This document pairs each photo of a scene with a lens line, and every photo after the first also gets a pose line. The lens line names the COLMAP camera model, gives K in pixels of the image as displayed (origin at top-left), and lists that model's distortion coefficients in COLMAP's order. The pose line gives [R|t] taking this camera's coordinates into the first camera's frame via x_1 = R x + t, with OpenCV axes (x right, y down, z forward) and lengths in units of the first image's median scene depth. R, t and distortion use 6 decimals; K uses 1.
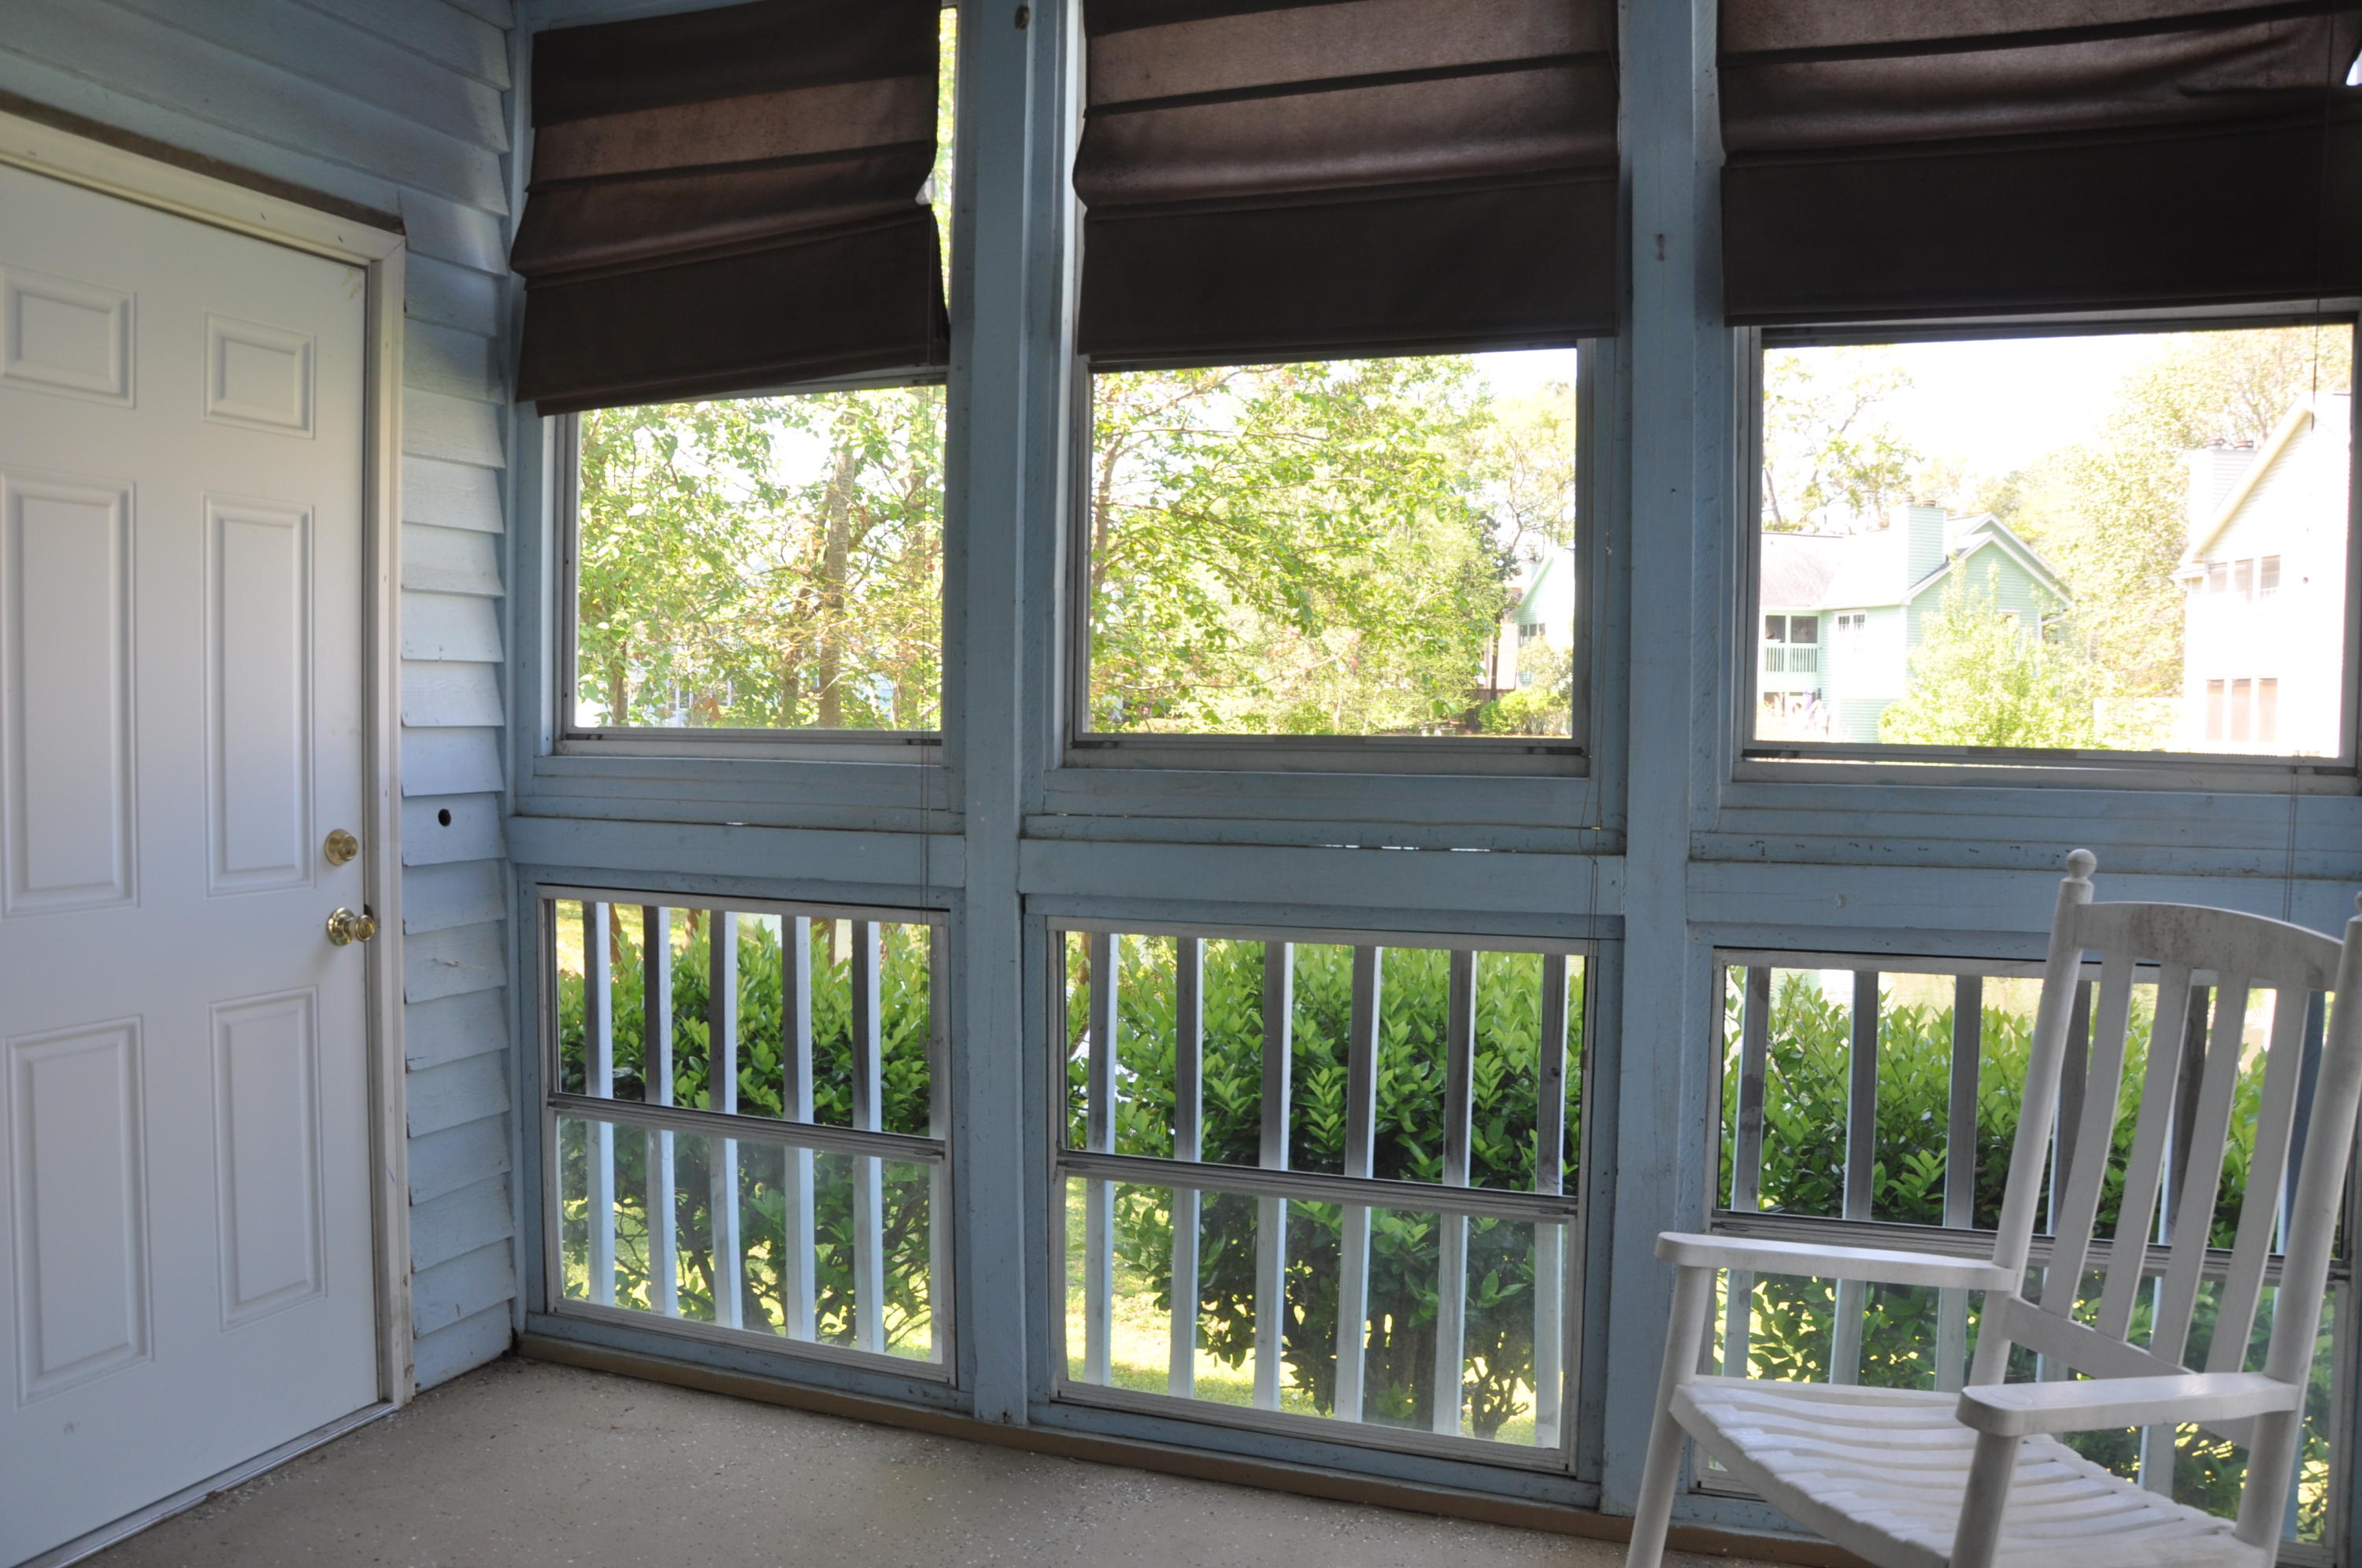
lens RADIAL K [[1832.5, 0, 1166.4], [0, 1832.5, 789.4], [0, 0, 1]] dist [-0.168024, 0.128092]
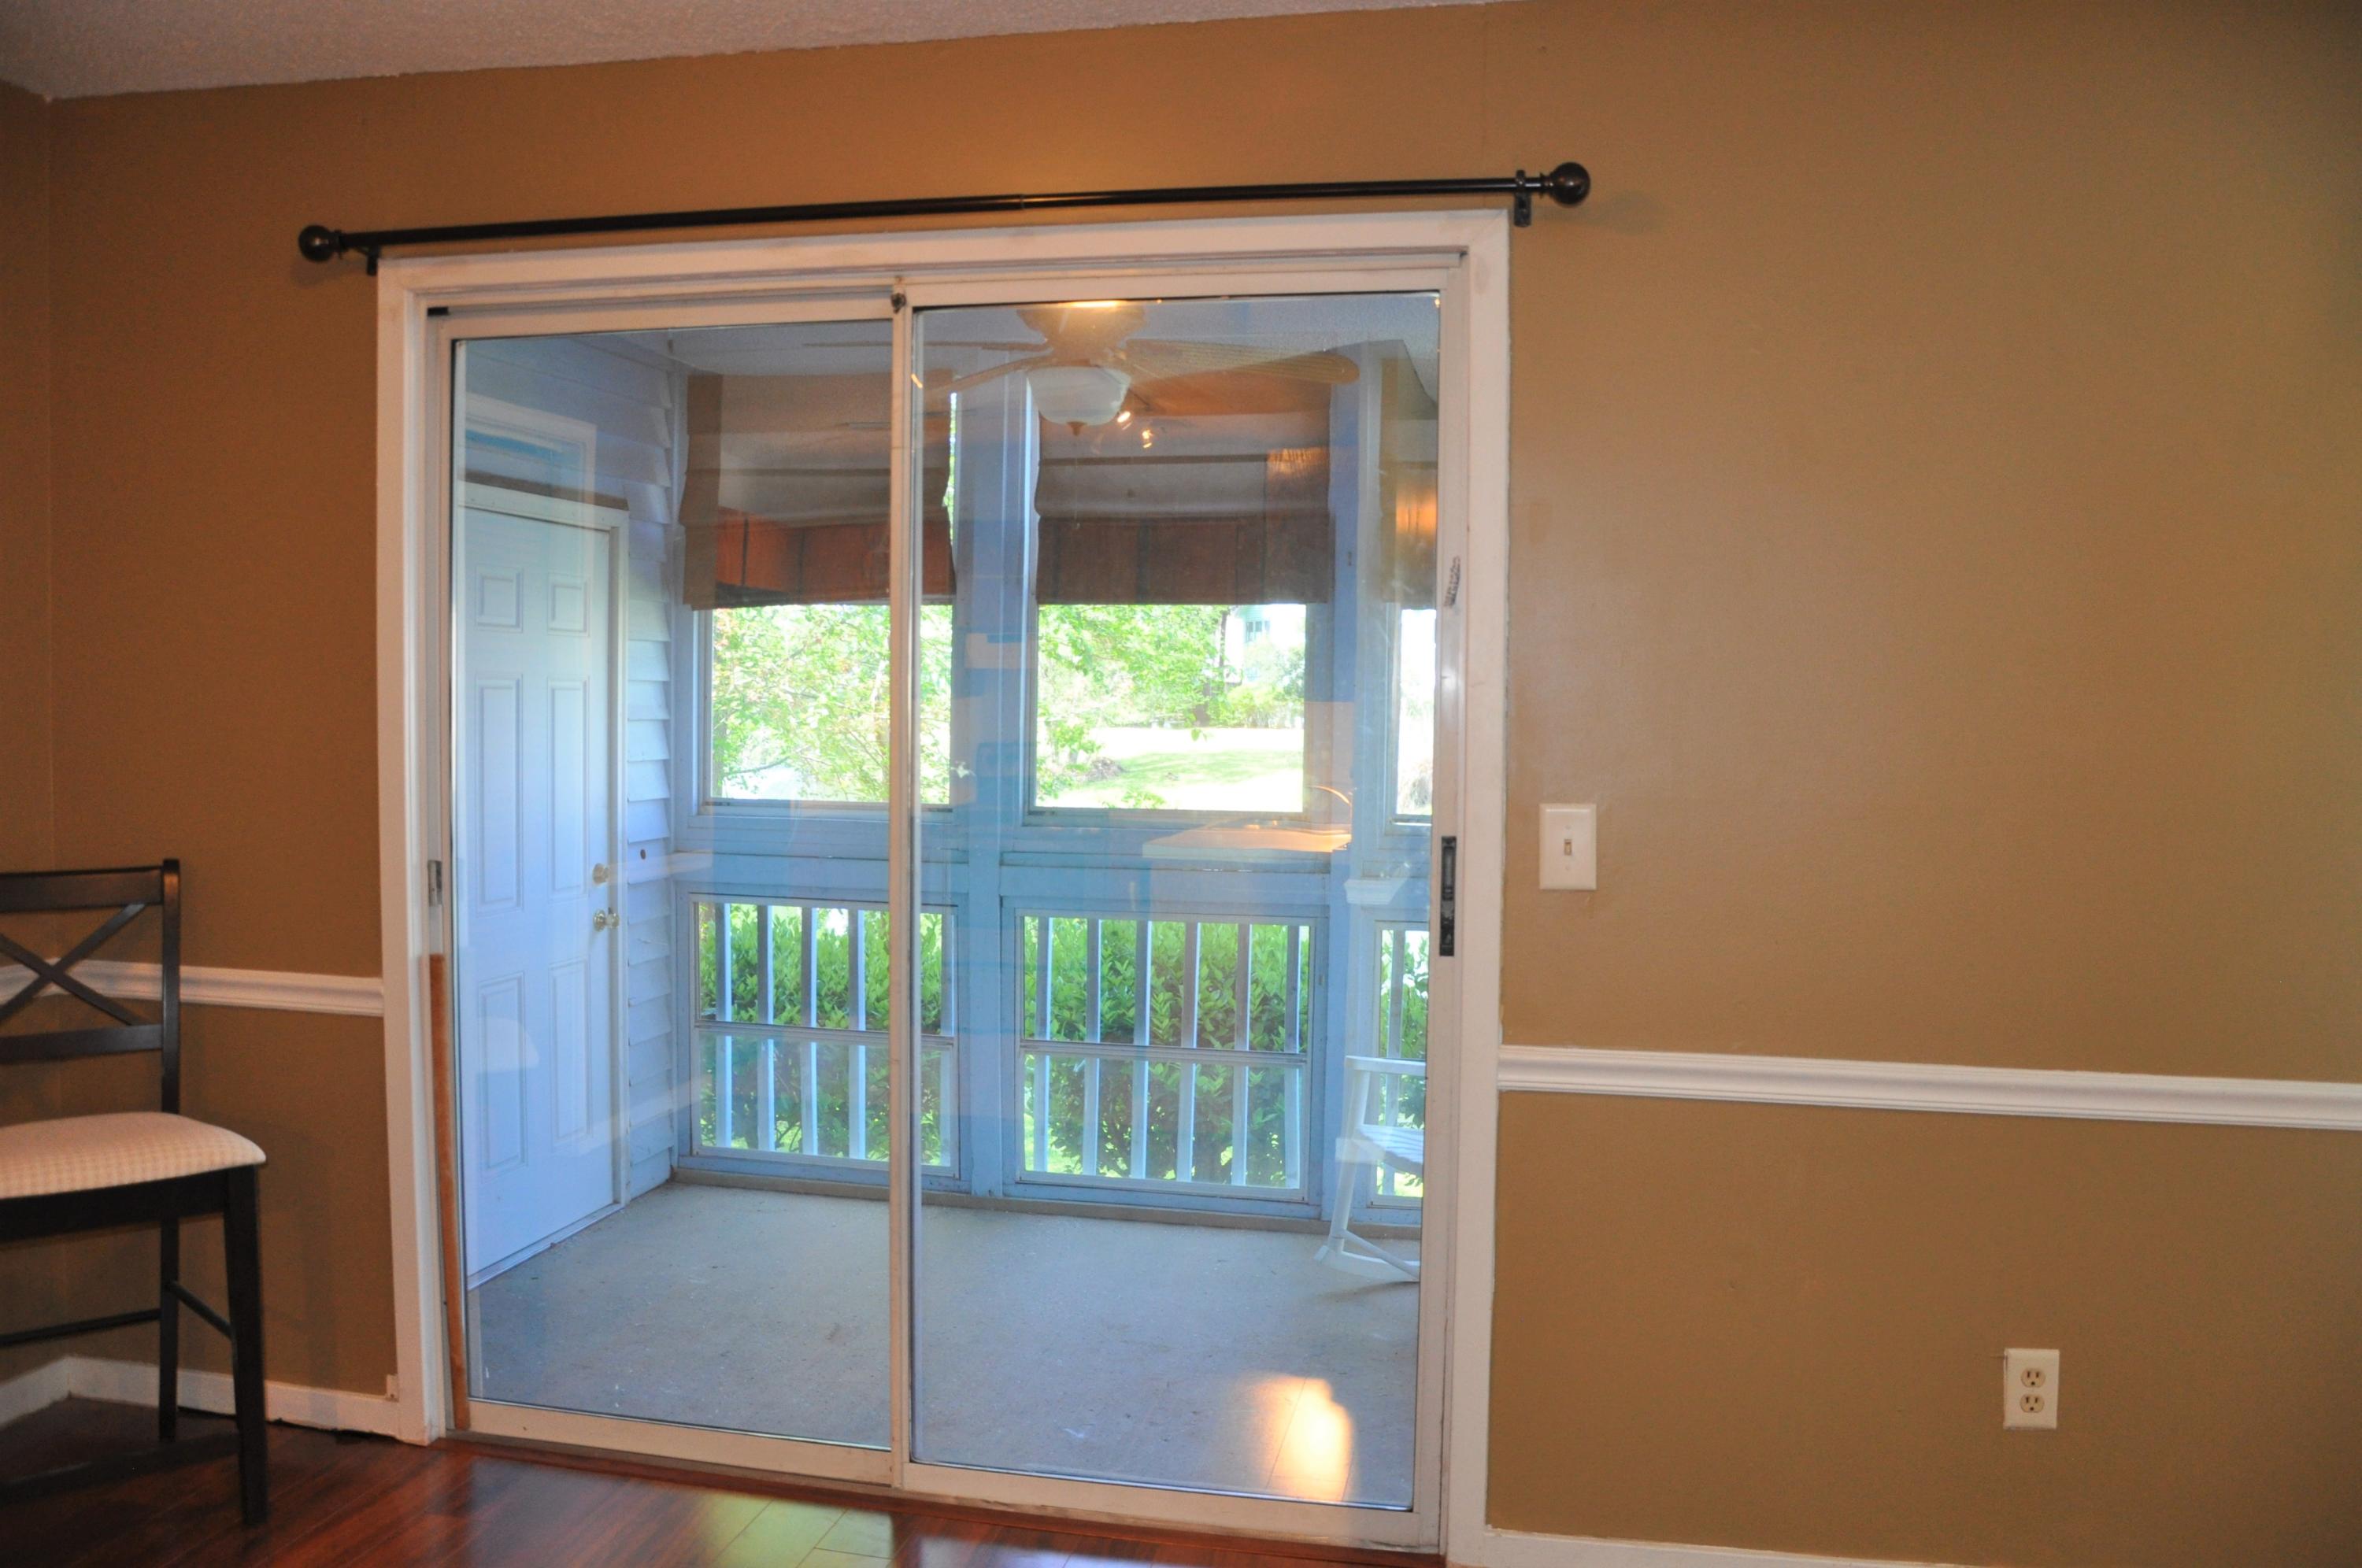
lens RADIAL K [[1832.5, 0, 1166.4], [0, 1832.5, 789.4], [0, 0, 1]] dist [-0.168024, 0.128092]
pose [[0.988877, -0.003608, 0.148694, -0.176453], [0.002395, 0.999962, 0.008331, -0.059594], [-0.148718, -0.007882, 0.988848, -0.762098]]
